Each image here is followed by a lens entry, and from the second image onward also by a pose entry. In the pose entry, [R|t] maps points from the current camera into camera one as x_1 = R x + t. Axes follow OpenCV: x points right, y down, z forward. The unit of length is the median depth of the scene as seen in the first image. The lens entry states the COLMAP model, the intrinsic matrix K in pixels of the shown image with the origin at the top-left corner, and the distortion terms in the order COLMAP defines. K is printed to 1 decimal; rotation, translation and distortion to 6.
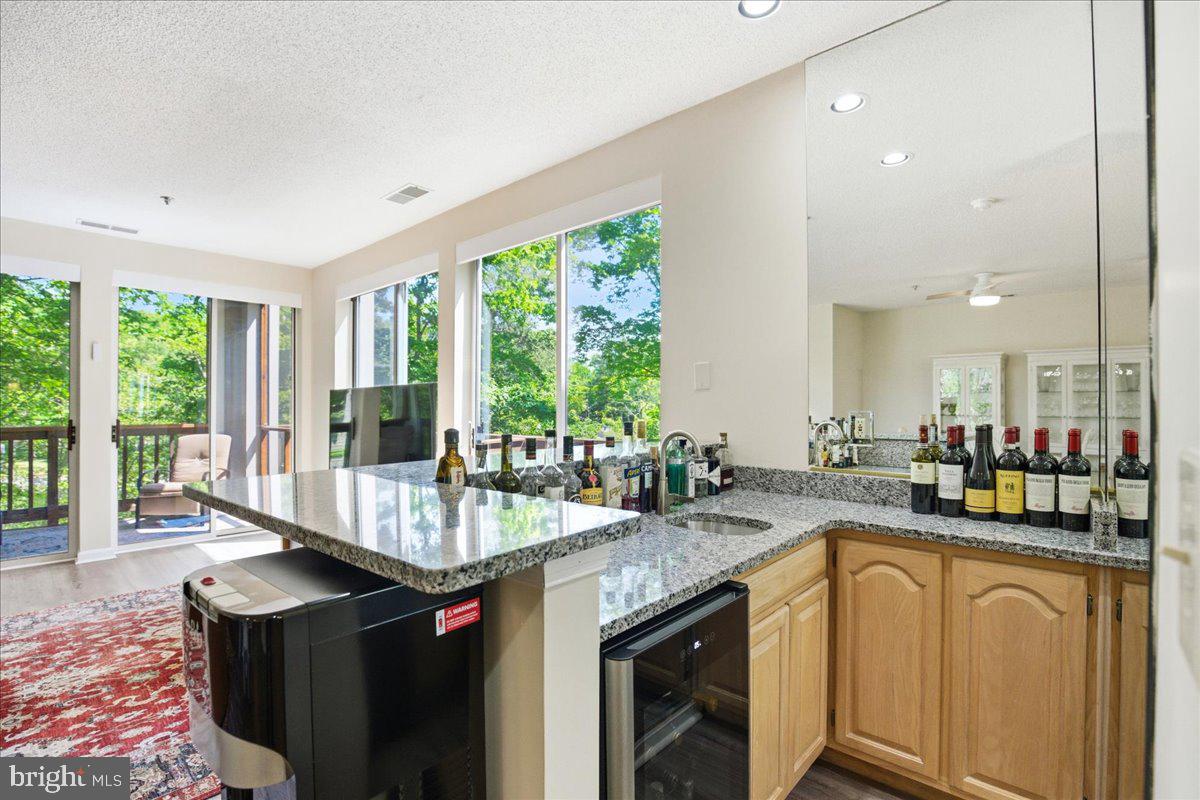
lens RADIAL K [[555.3, 0, 600.7], [0, 555.3, 406.0], [0, 0, 1]] dist [-0.023275, -0.000146]
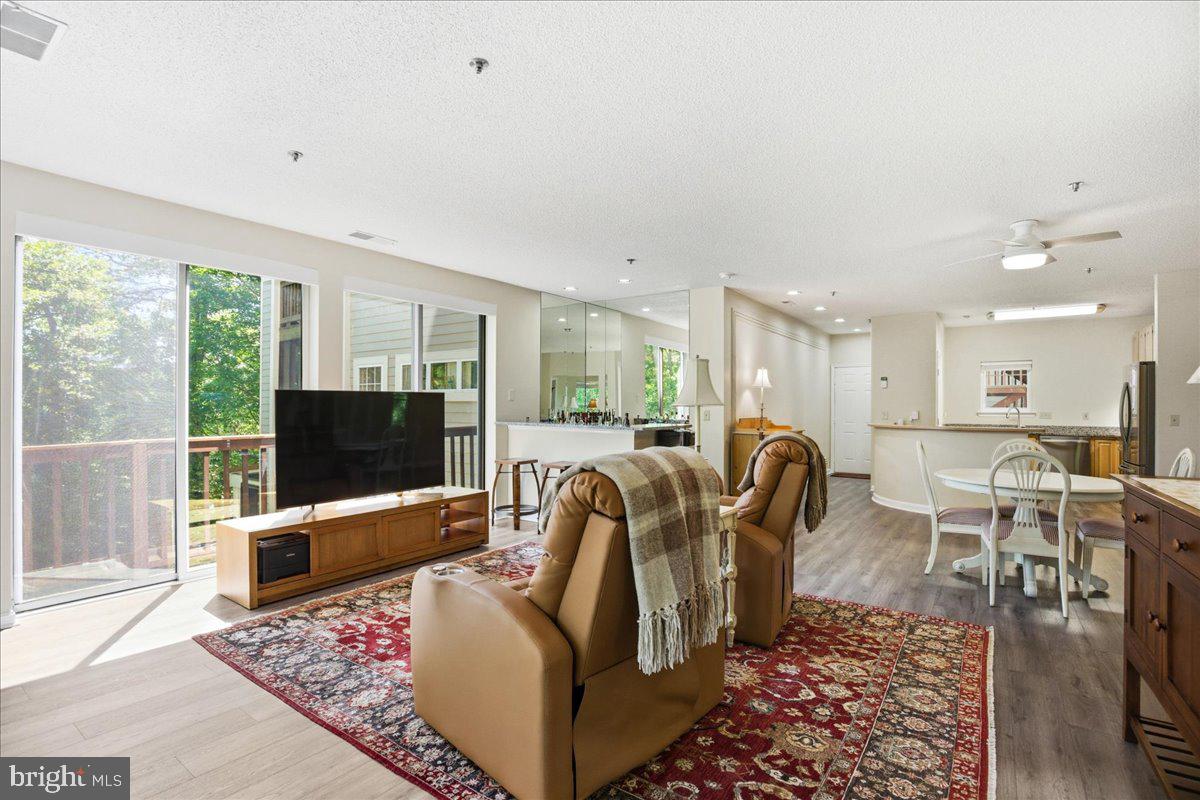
lens RADIAL K [[555.3, 0, 600.7], [0, 555.3, 406.0], [0, 0, 1]] dist [-0.023275, -0.000146]
pose [[-0.117374, 0.003811, 0.993080, -2.039882], [-0.003904, 0.999983, -0.004299, -0.002610], [-0.993080, -0.004382, -0.117357, 0.770529]]
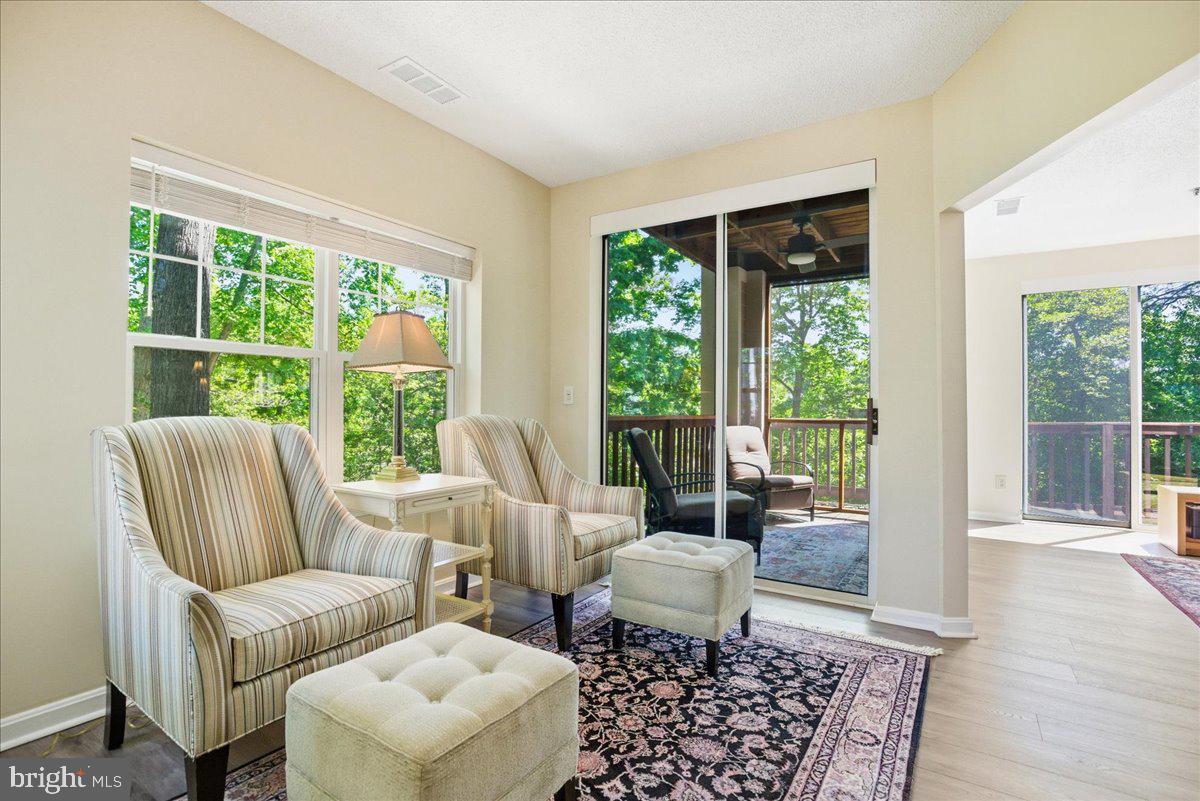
lens RADIAL K [[553.3, 0, 600.0], [0, 553.3, 400.5], [0, 0, 1]] dist [0.002097, 0.000402]
pose [[0.987051, 0.011362, 0.160001, -2.526788], [-0.009882, 0.999901, -0.010044, 0.038693], [-0.160099, 0.008333, 0.987066, 0.199236]]
